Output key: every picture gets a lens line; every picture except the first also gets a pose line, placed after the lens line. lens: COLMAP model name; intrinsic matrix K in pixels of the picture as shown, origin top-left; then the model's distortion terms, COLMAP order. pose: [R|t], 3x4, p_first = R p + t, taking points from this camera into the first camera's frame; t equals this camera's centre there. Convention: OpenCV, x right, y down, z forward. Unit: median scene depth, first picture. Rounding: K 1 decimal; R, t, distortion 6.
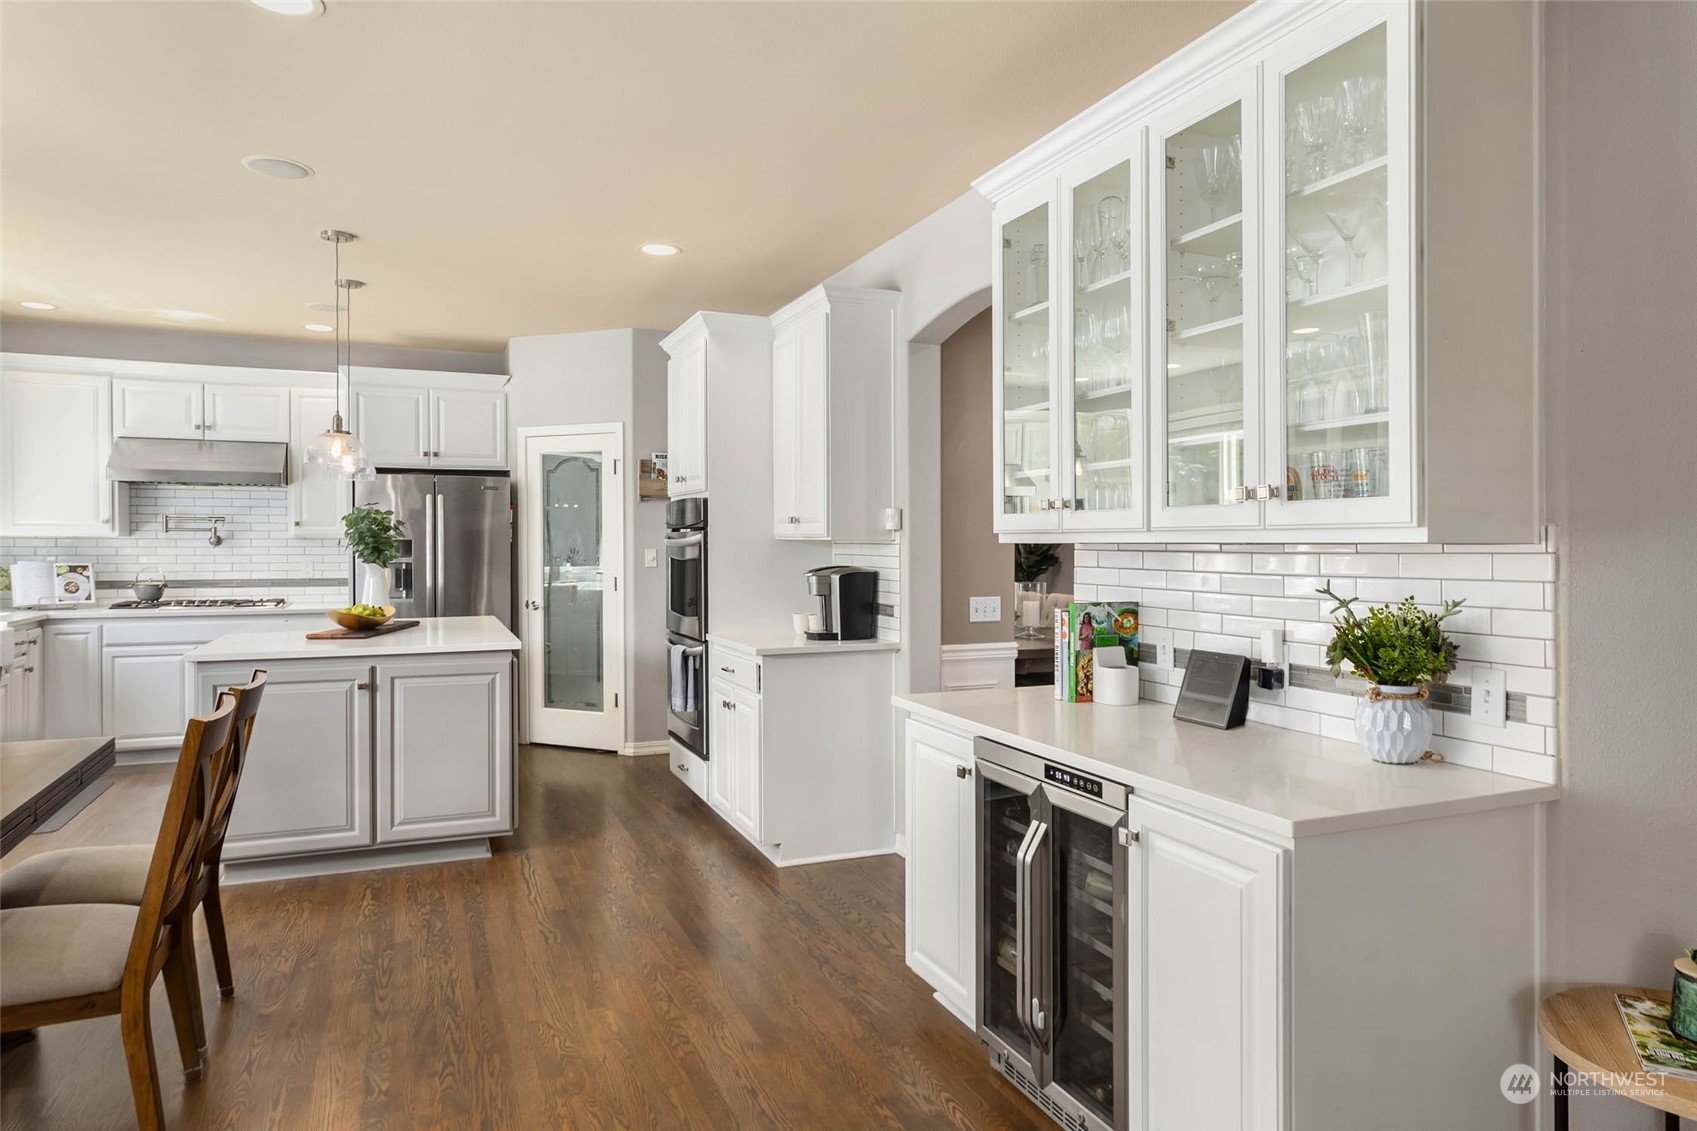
lens RADIAL K [[1105.5, 0, 848.5], [0, 1105.5, 565.5], [0, 0, 1]] dist [0.000963, 0.001491]
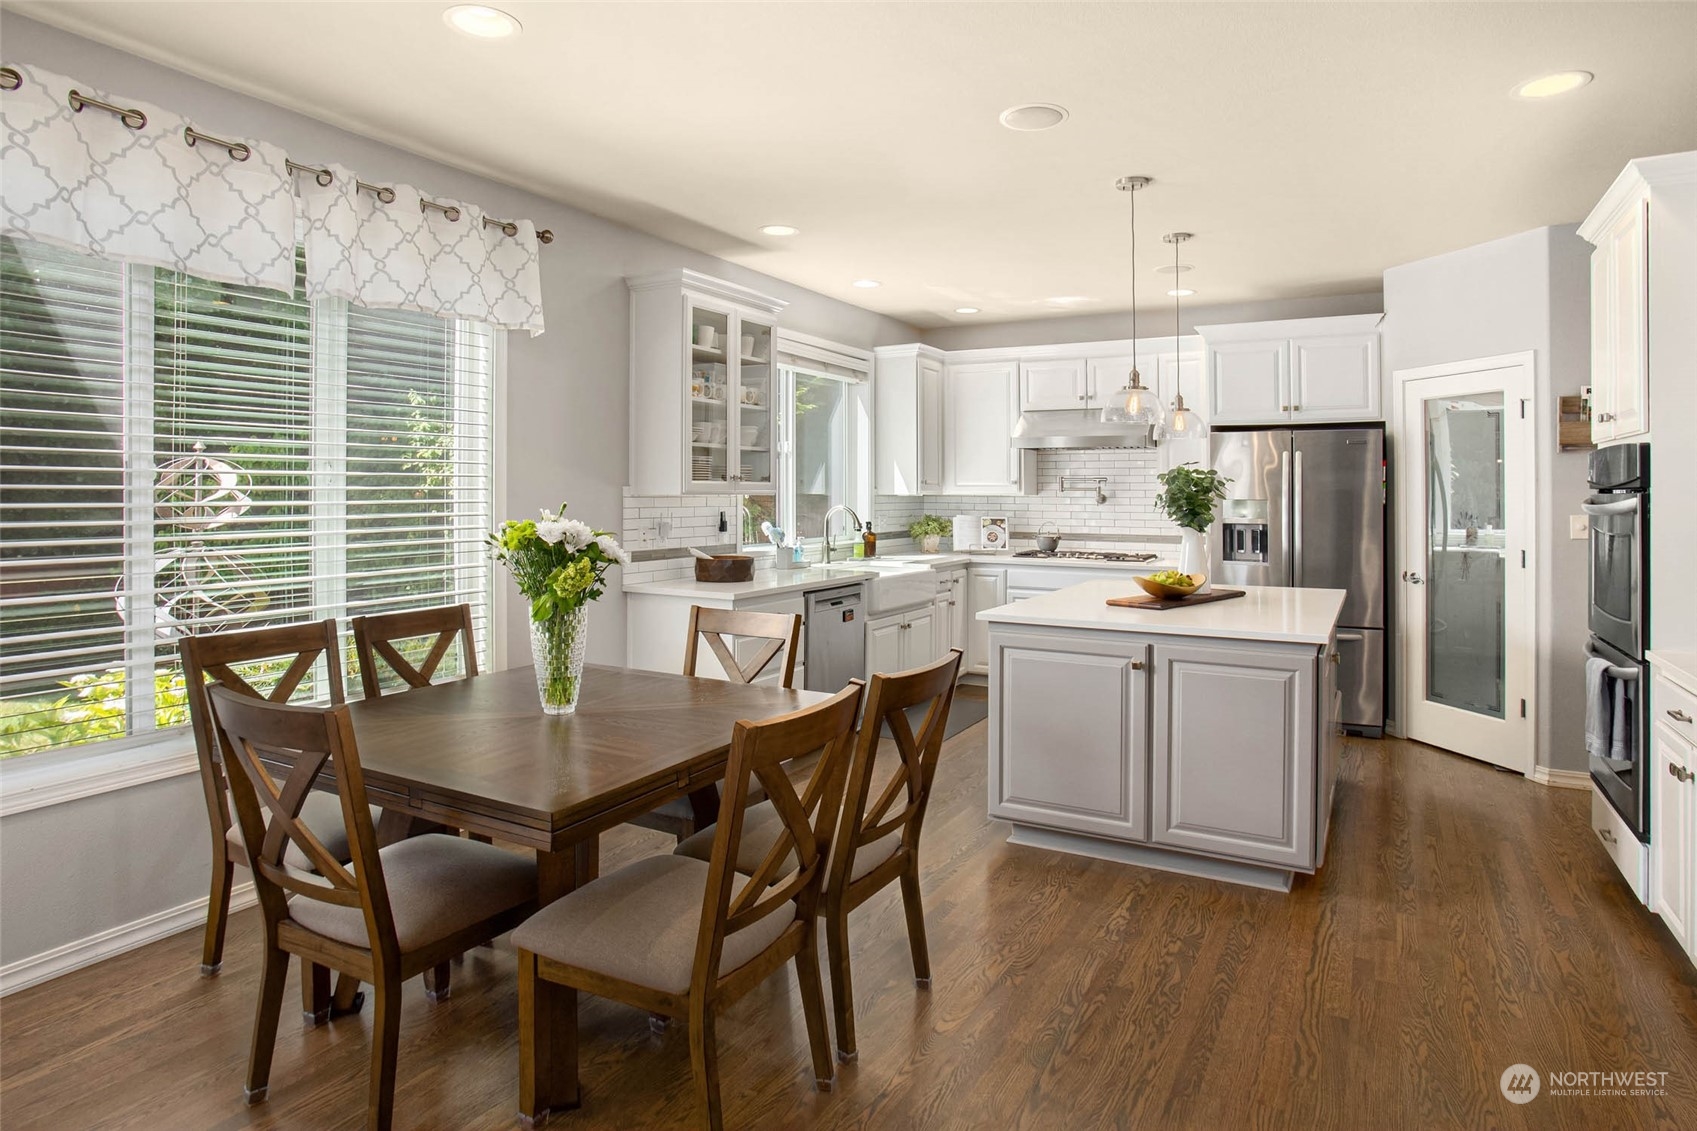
lens RADIAL K [[953.8, 0, 797.6], [0, 953.8, 486.8], [0, 0, 1]] dist [-0.060311, 0.033306]
pose [[0.597244, -0.002839, -0.802054, 0.010093], [-0.021065, 0.999593, -0.019224, -0.010803], [0.801783, 0.028377, 0.596942, 0.201969]]
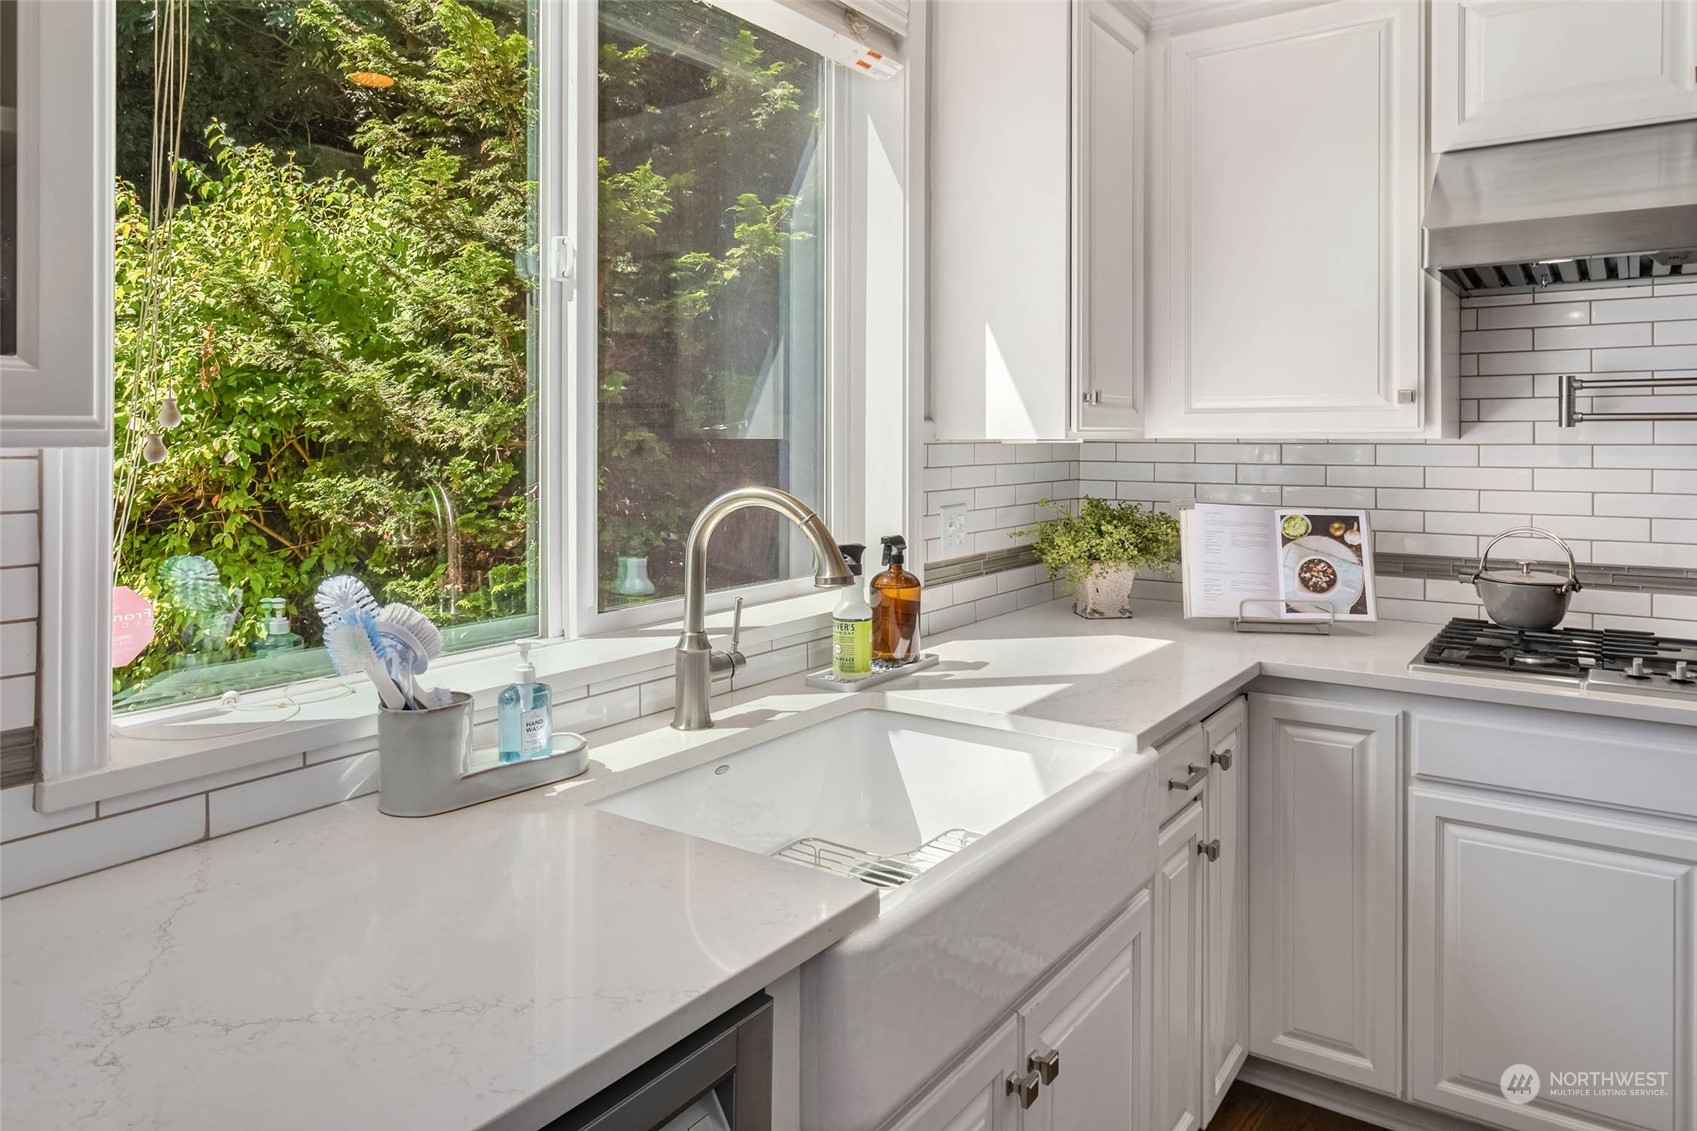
lens RADIAL K [[1121.4, 0, 854.7], [0, 1121.4, 442.2], [0, 0, 1]] dist [0.076292, -0.000541]
pose [[0.557031, 0.000812, -0.830491, -0.473019], [-0.015093, 0.999844, -0.009147, -0.019267], [0.830354, 0.017630, 0.556957, 0.659277]]
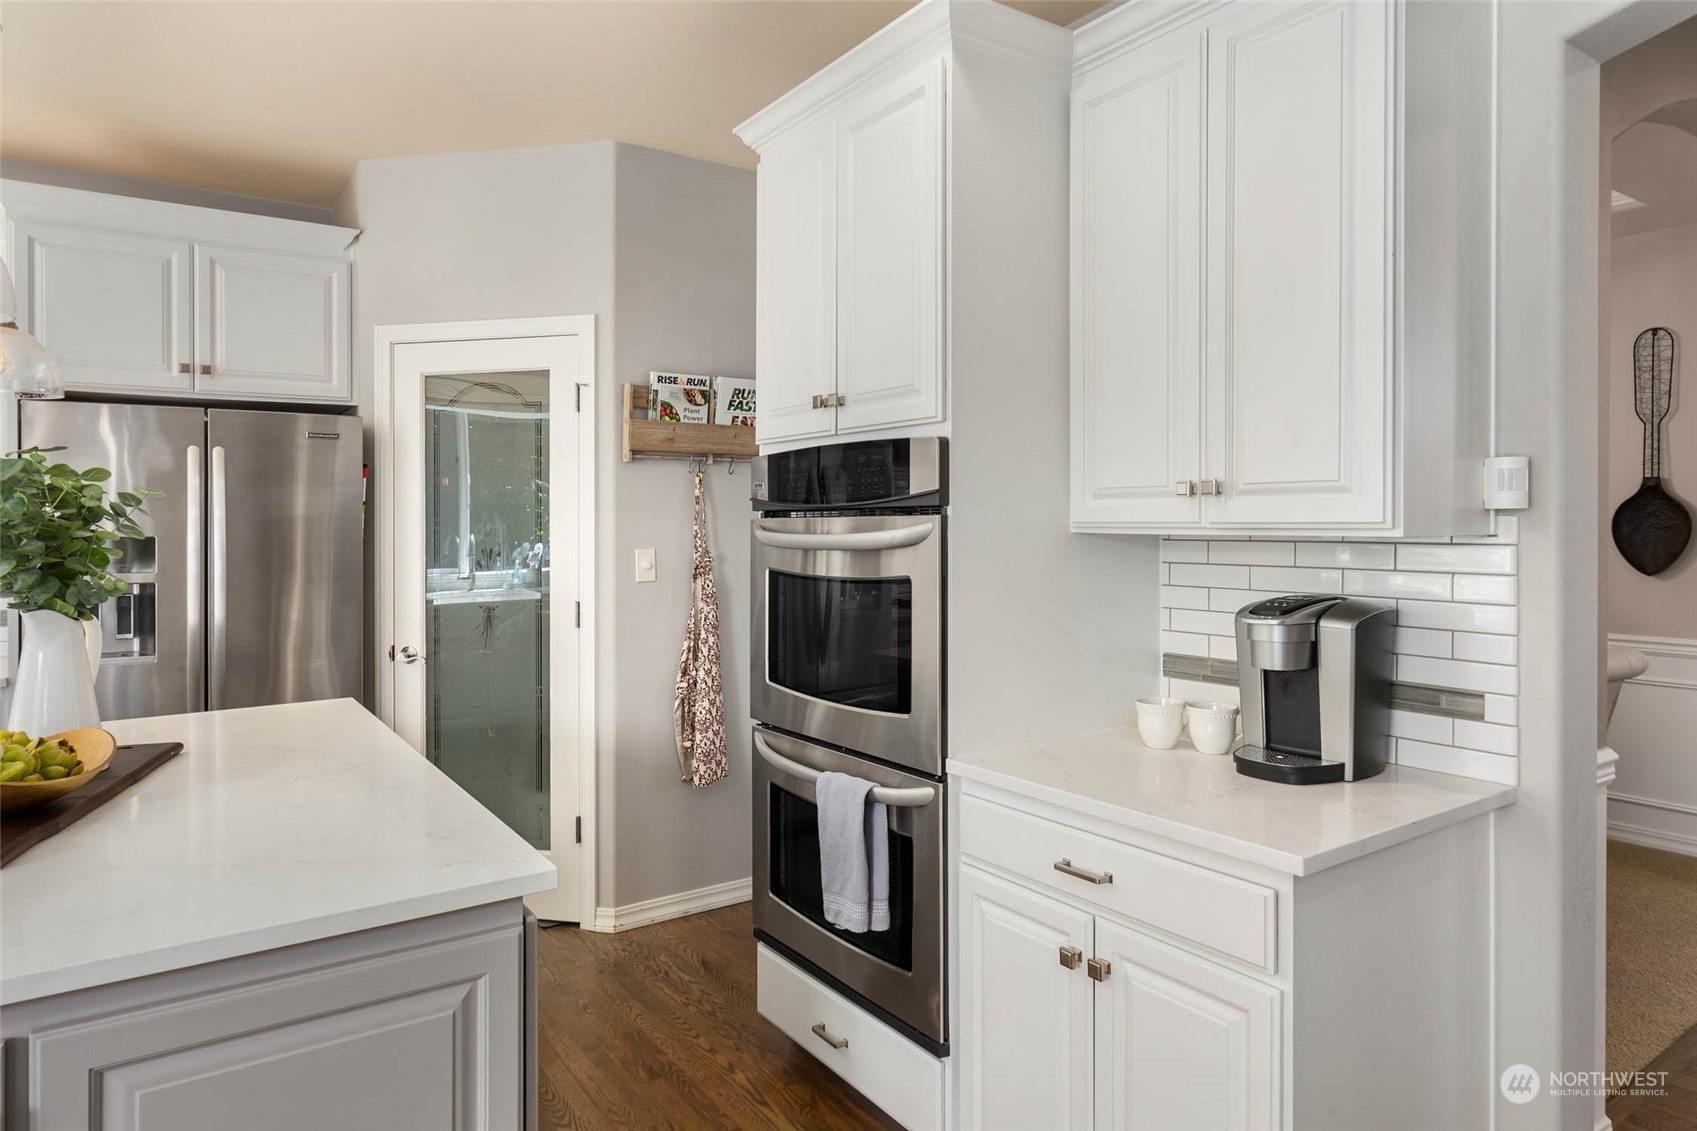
lens RADIAL K [[1062.7, 0, 868.9], [0, 1062.7, 517.2], [0, 0, 1]] dist [-0.001591, -0.001958]
pose [[0.974734, -0.006530, 0.223273, -0.191256], [0.012542, 0.999596, -0.025519, -0.015853], [-0.223016, 0.027675, 0.974422, 0.469857]]
